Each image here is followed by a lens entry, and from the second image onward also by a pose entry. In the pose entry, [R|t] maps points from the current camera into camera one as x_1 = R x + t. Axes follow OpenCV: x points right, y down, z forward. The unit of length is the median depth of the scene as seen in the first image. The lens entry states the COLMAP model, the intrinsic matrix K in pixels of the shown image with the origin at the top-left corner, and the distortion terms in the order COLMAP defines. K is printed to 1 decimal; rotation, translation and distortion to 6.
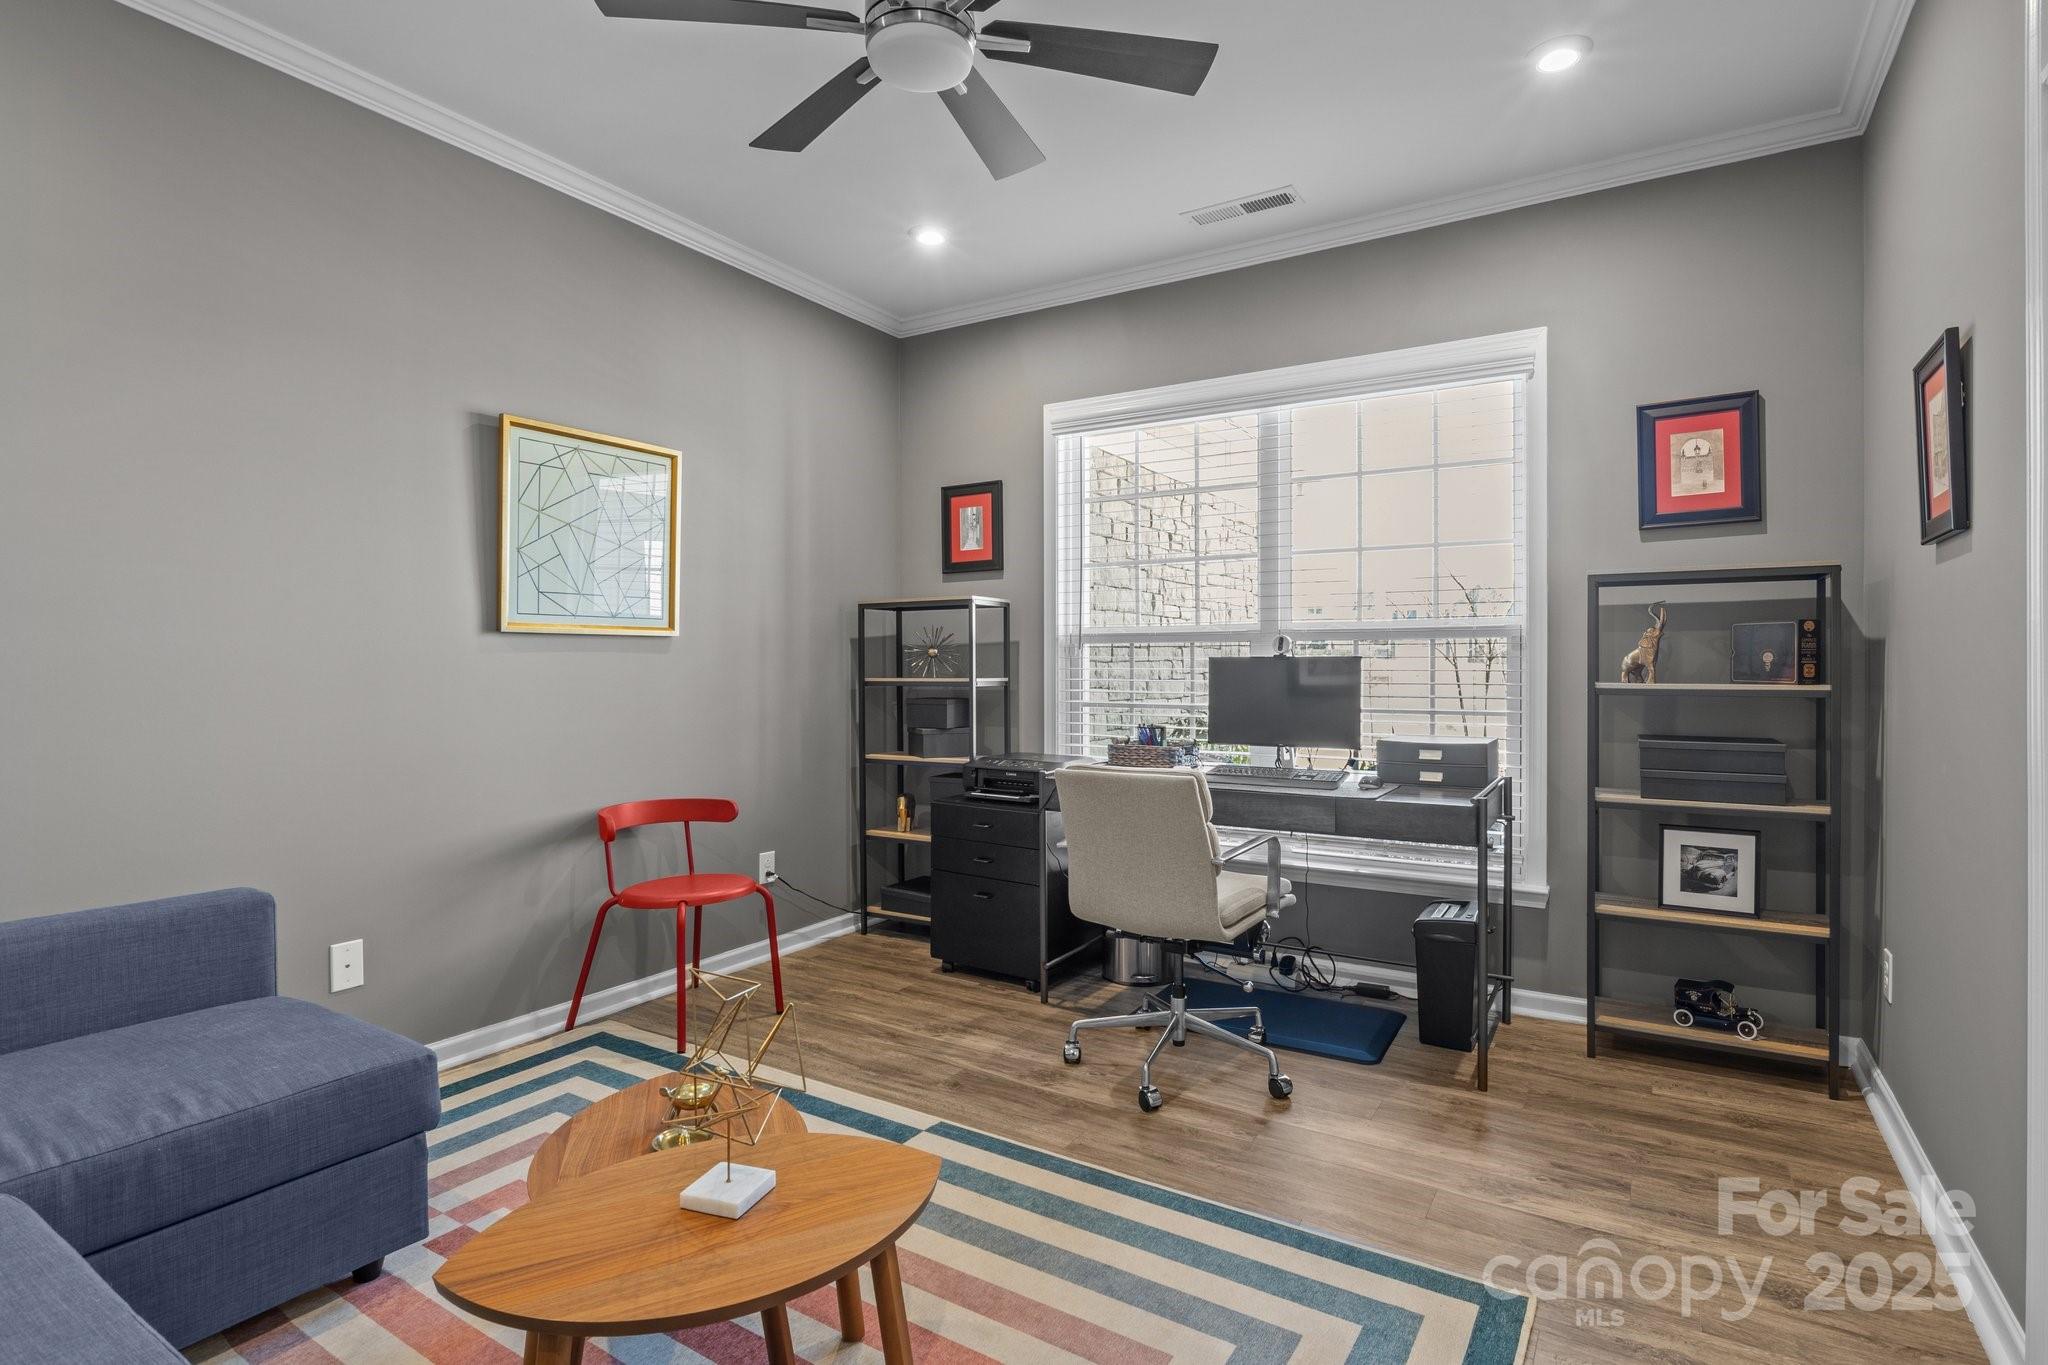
lens RADIAL K [[1021.1, 0, 1018.8], [0, 1021.1, 676.2], [0, 0, 1]] dist [-0.003739, 0.002478]
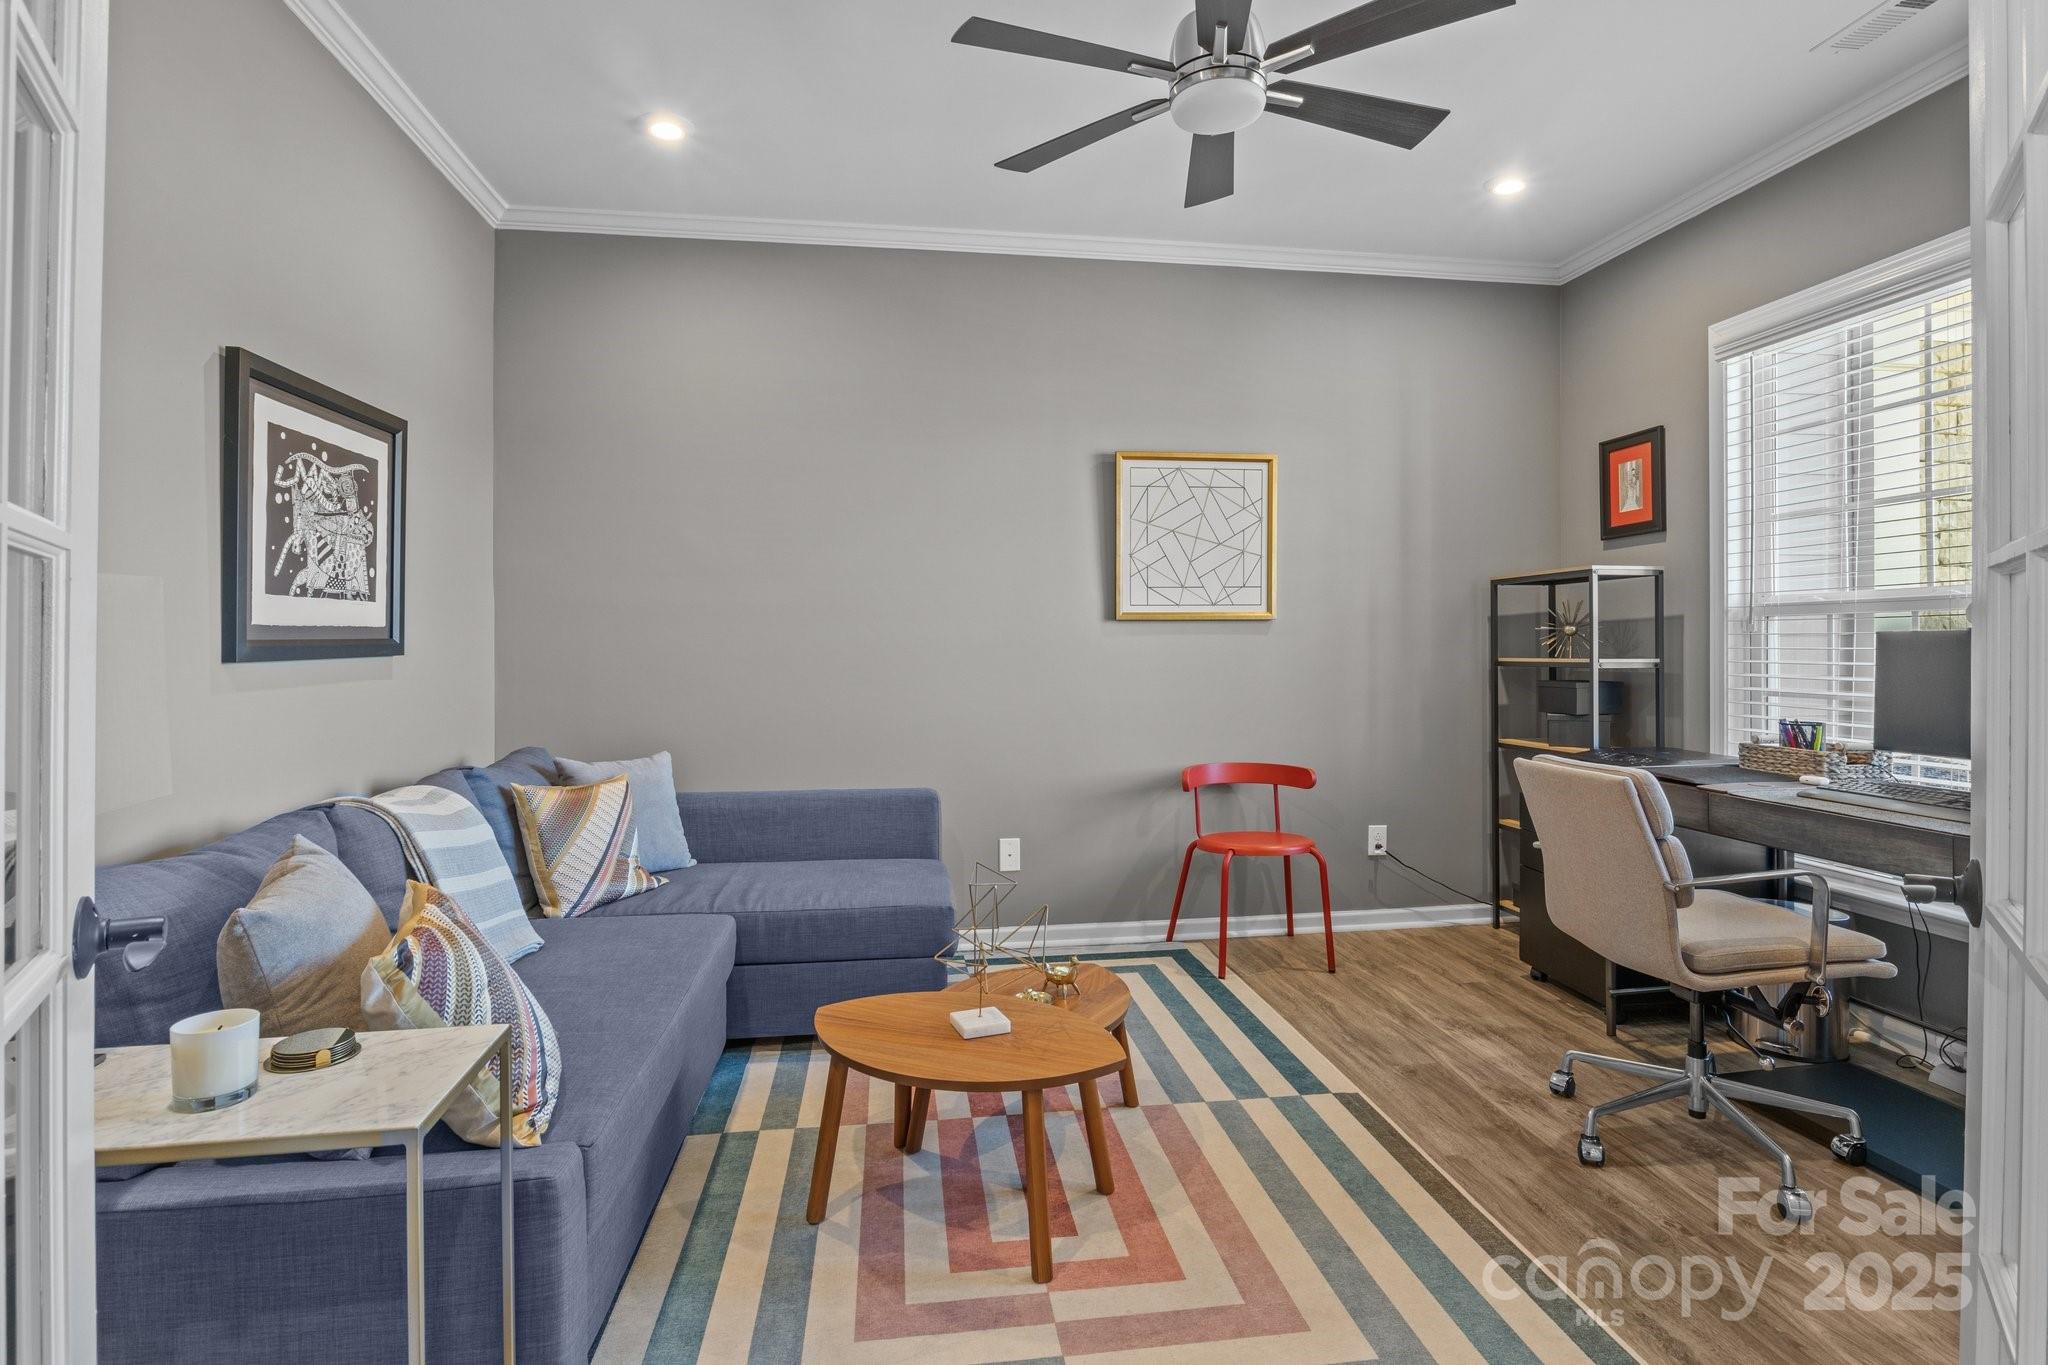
lens RADIAL K [[1021.1, 0, 1019.7], [0, 1021.1, 651.3], [0, 0, 1]] dist [-0.003739, 0.002478]
pose [[0.648056, 0.000993, -0.761592, 0.343382], [-0.004918, 0.999984, -0.002882, 0.000514], [0.761577, 0.005613, 0.648050, 0.058495]]
